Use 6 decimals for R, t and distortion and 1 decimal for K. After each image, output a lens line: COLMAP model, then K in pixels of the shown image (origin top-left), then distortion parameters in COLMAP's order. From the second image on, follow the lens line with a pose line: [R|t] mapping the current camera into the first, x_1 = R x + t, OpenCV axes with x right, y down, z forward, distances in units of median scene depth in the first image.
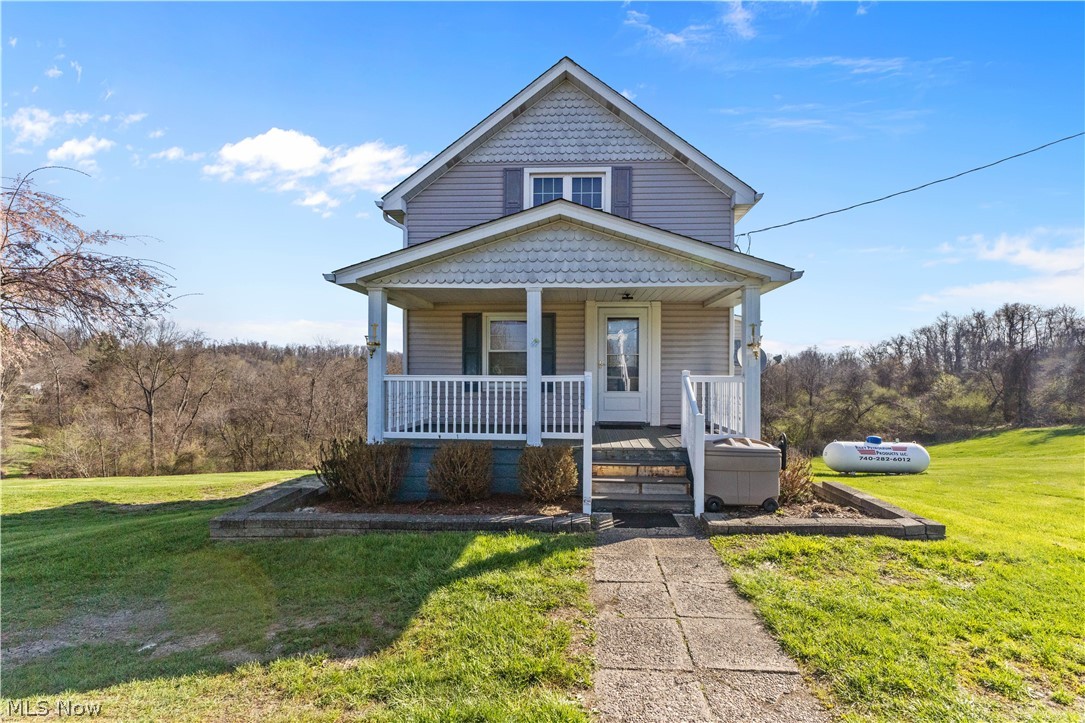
lens RADIAL K [[489.6, 0, 543.5], [0, 489.6, 365.3], [0, 0, 1]] dist [-0.000510, 0.000247]
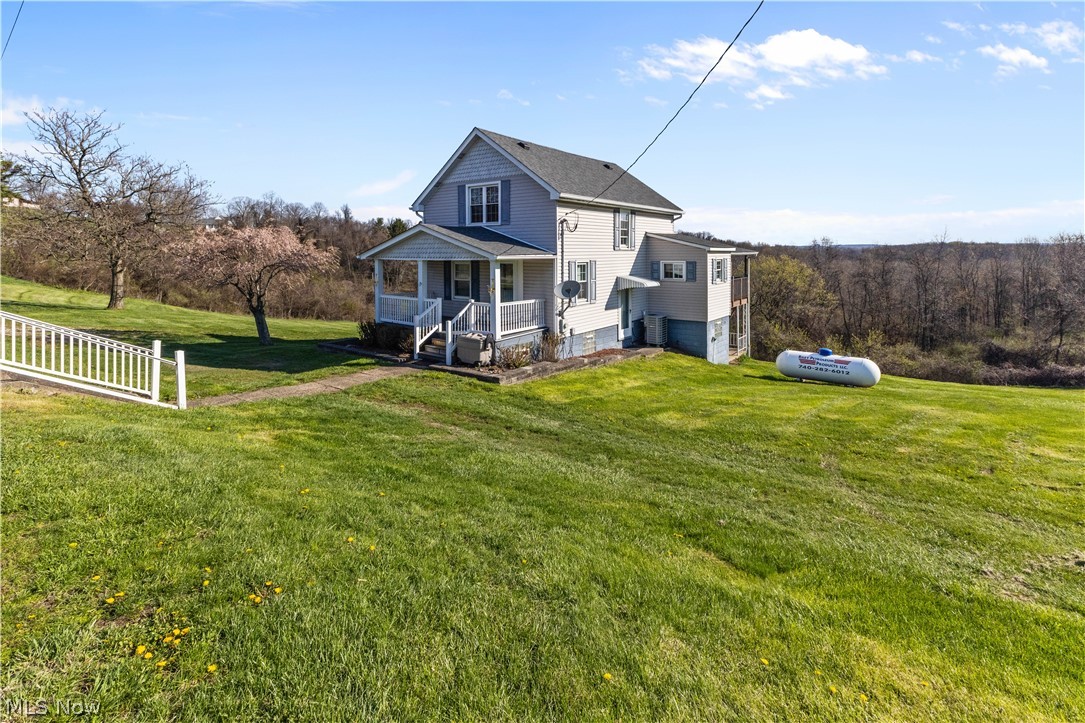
lens RADIAL K [[489.6, 0, 542.8], [0, 489.6, 249.5], [0, 0, 1]] dist [-0.000510, 0.000247]
pose [[0.840546, -0.003669, -0.541729, 0.309092], [0.011522, 0.999872, 0.011104, -0.041028], [0.541618, -0.015575, 0.840480, -0.111602]]
